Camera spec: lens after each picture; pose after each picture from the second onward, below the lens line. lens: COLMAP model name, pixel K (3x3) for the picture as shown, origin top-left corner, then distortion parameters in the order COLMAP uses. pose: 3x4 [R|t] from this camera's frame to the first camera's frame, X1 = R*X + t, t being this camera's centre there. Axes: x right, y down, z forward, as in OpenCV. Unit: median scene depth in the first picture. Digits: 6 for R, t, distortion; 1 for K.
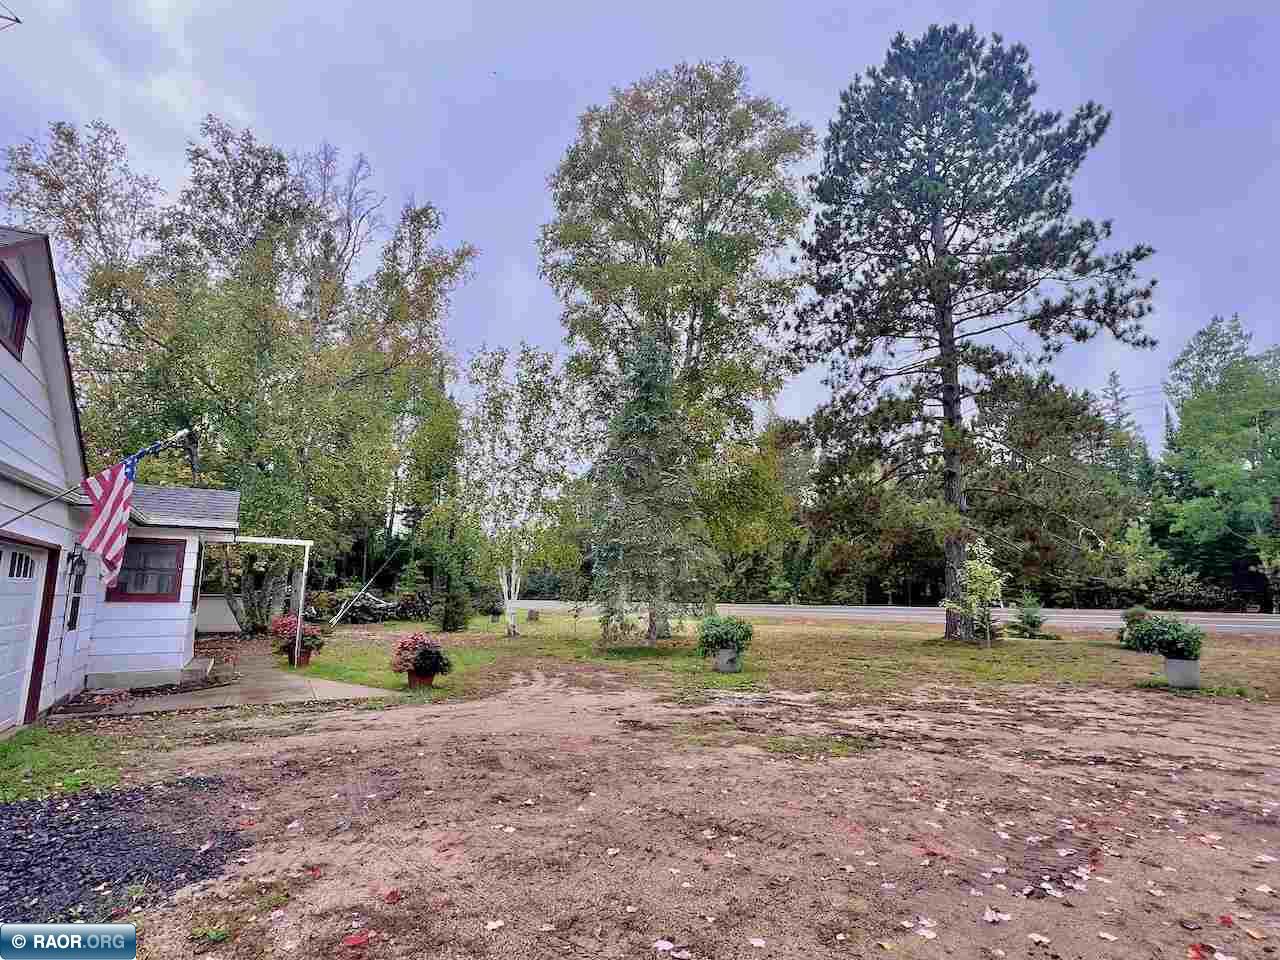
lens RADIAL K [[638.1, 0, 639.4], [0, 638.1, 483.9], [0, 0, 1]] dist [0.002739, 0.000294]
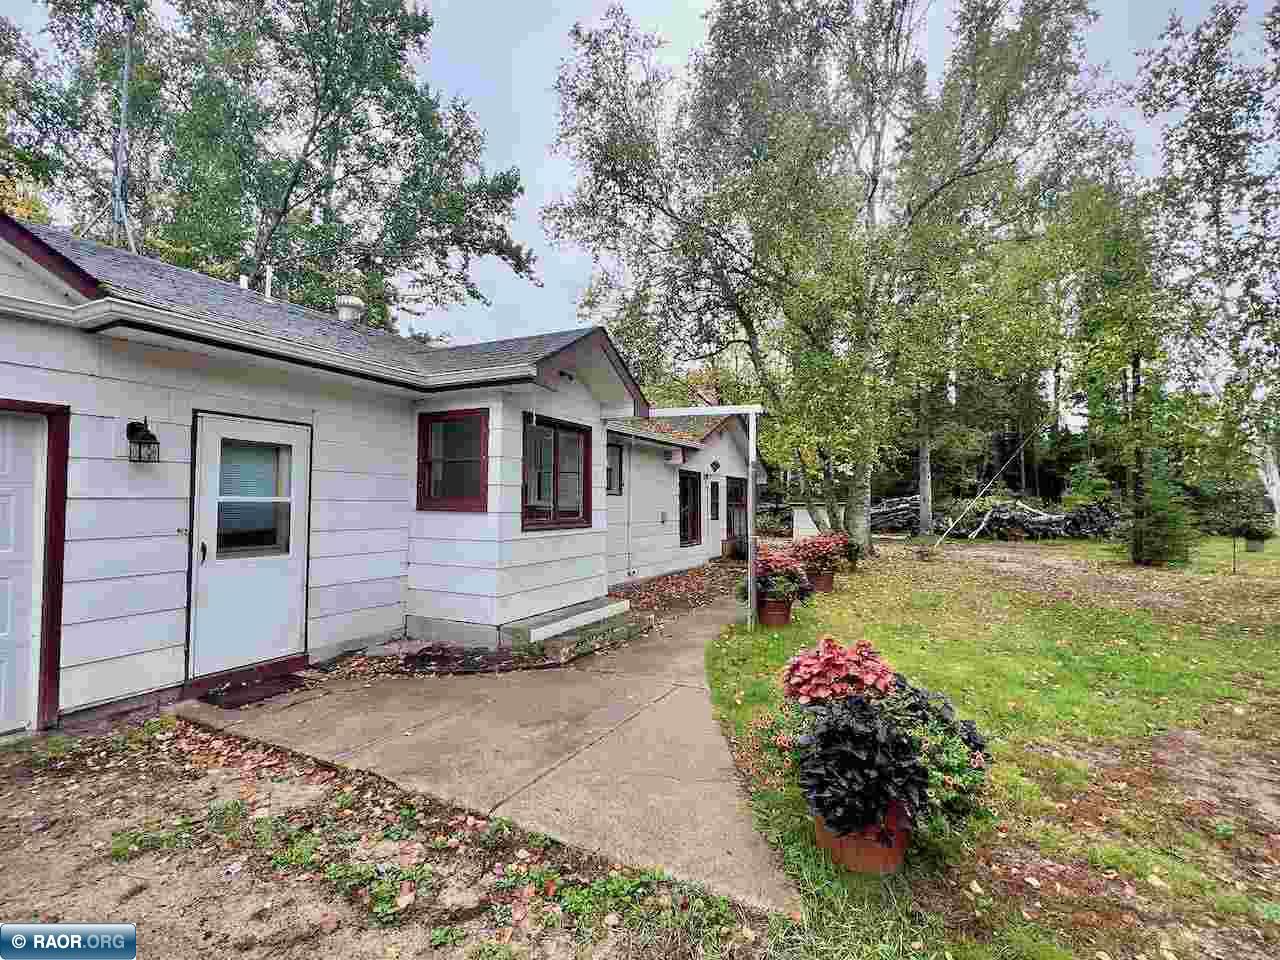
lens RADIAL K [[593.4, 0, 644.6], [0, 593.4, 477.1], [0, 0, 1]] dist [-0.000078, 0.000286]
pose [[0.527419, -0.034996, -0.848884, -0.058084], [0.140772, 0.988940, 0.046693, 0.046538], [0.837862, -0.144126, 0.526513, 0.261087]]
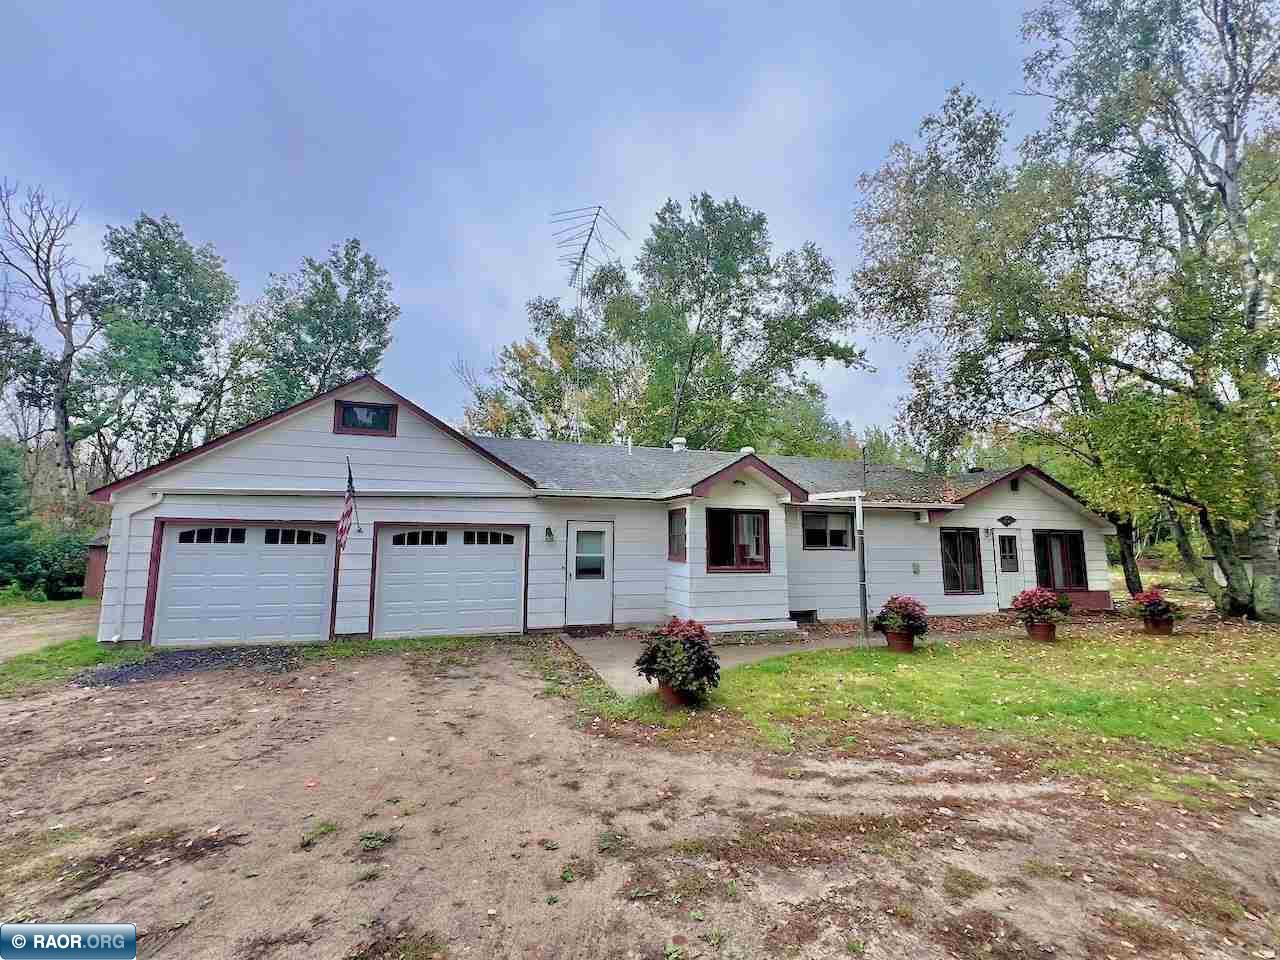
lens RADIAL K [[517.9, 0, 637.5], [0, 517.9, 481.5], [0, 0, 1]] dist [-0.000621, 0.000242]
pose [[-0.206137, -0.125771, -0.970407, 0.062827], [0.159798, 0.974066, -0.160191, 0.056246], [0.965387, -0.188090, -0.180693, 0.346312]]
